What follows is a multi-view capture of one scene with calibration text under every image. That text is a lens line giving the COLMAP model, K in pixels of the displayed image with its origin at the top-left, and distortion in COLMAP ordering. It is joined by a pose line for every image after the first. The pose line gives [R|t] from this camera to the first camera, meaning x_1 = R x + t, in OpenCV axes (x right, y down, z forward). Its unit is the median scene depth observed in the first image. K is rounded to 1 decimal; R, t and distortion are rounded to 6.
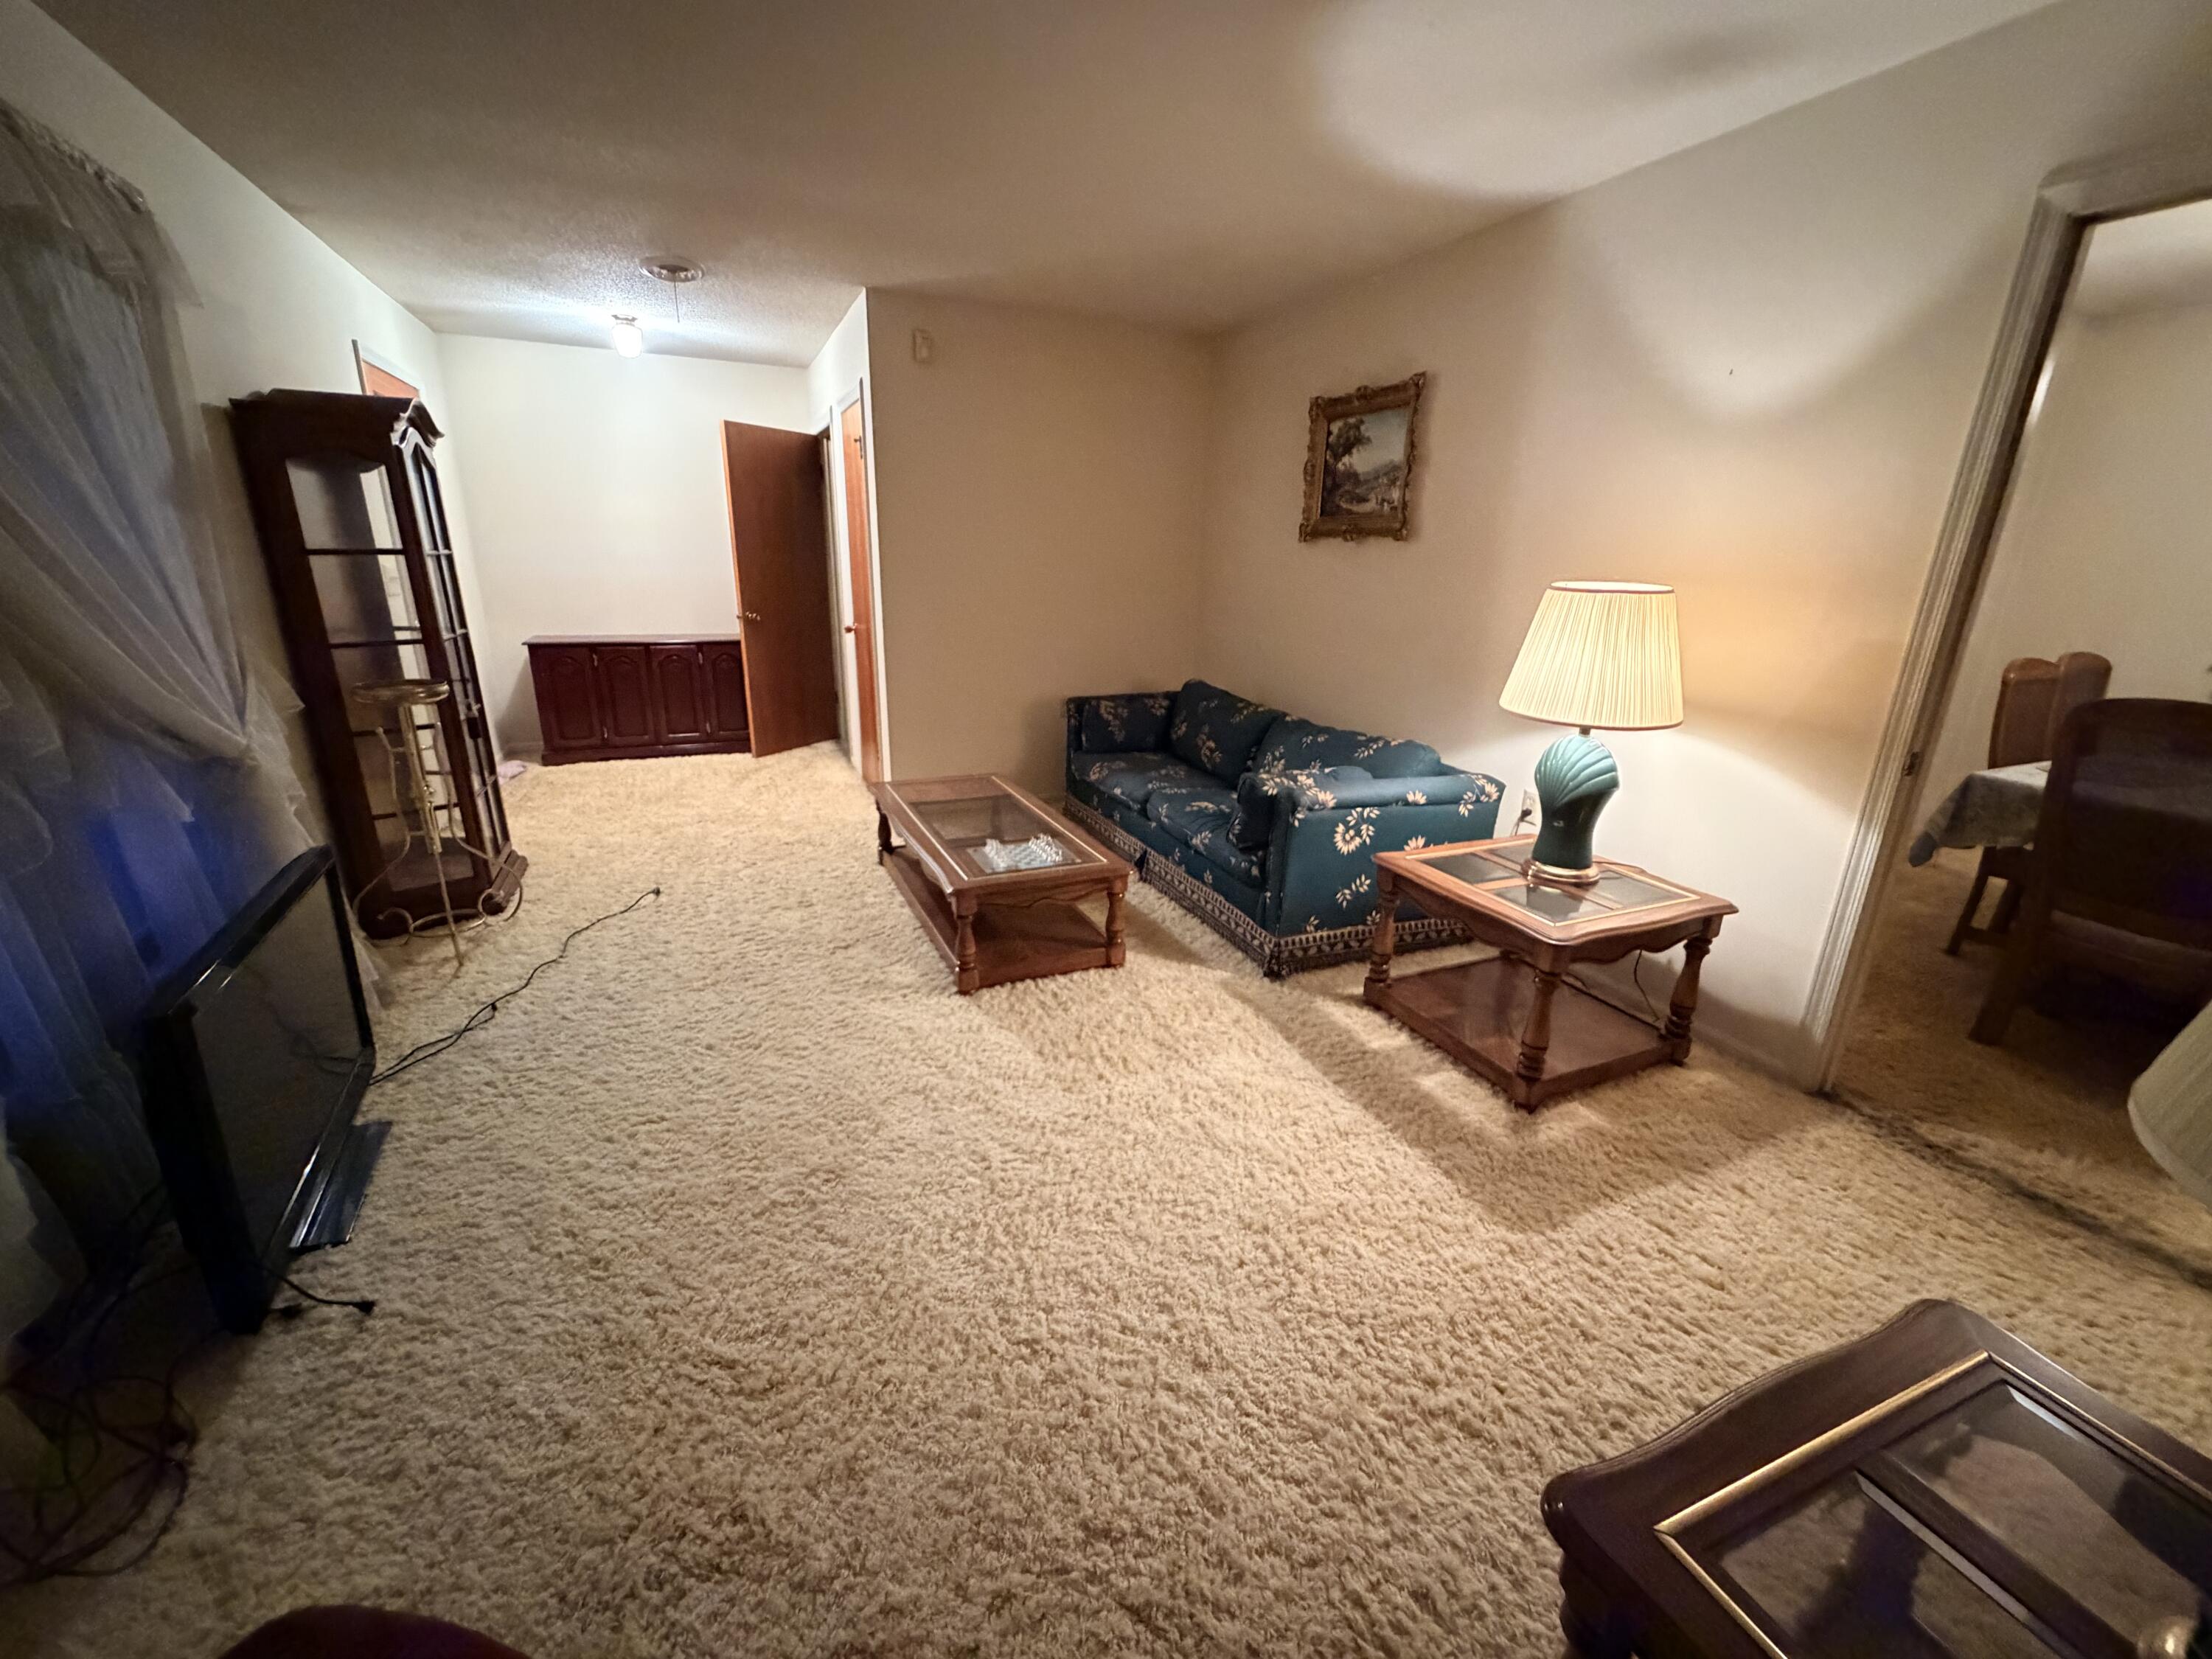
lens RADIAL K [[878.6, 0, 1101.3], [0, 878.6, 828.2], [0, 0, 1]] dist [0.001647, -0.000060]
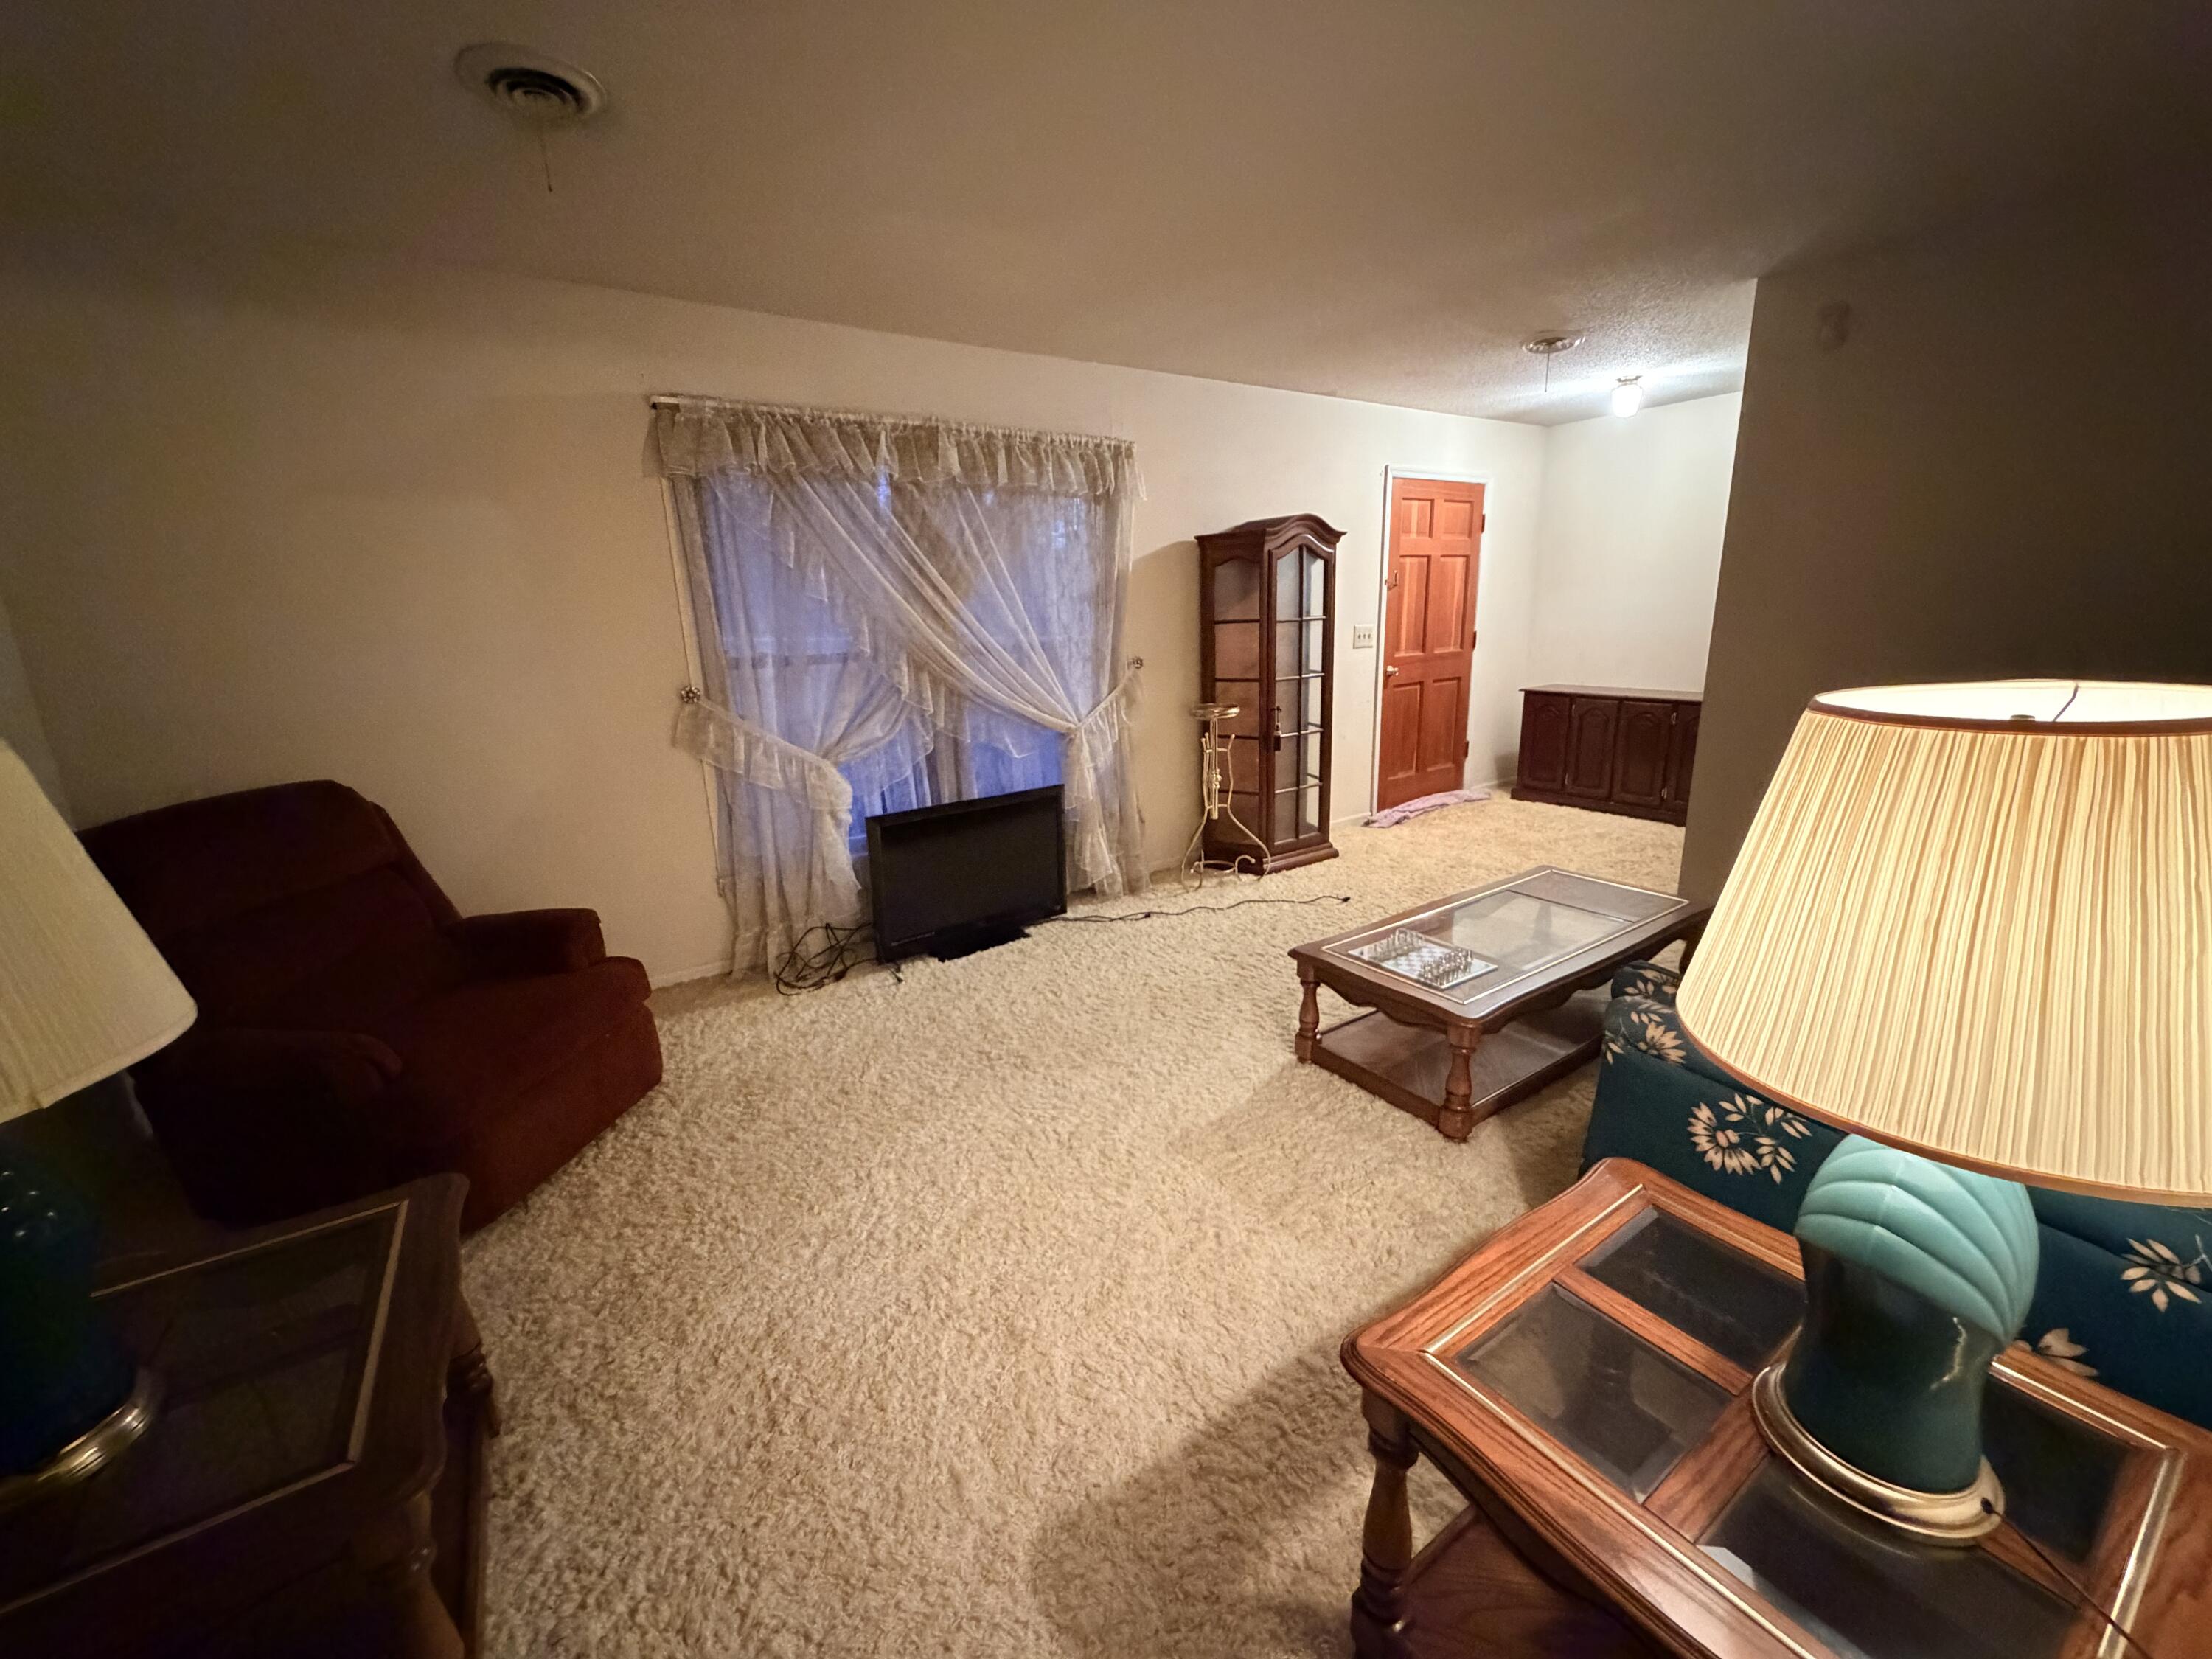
lens RADIAL K [[878.6, 0, 1105.2], [0, 878.6, 832.5], [0, 0, 1]] dist [0.001647, -0.000060]
pose [[0.182098, 0.215804, -0.959307, 0.667987], [-0.255397, 0.952515, 0.165796, -0.154784], [0.949533, 0.214813, 0.228567, 0.487054]]
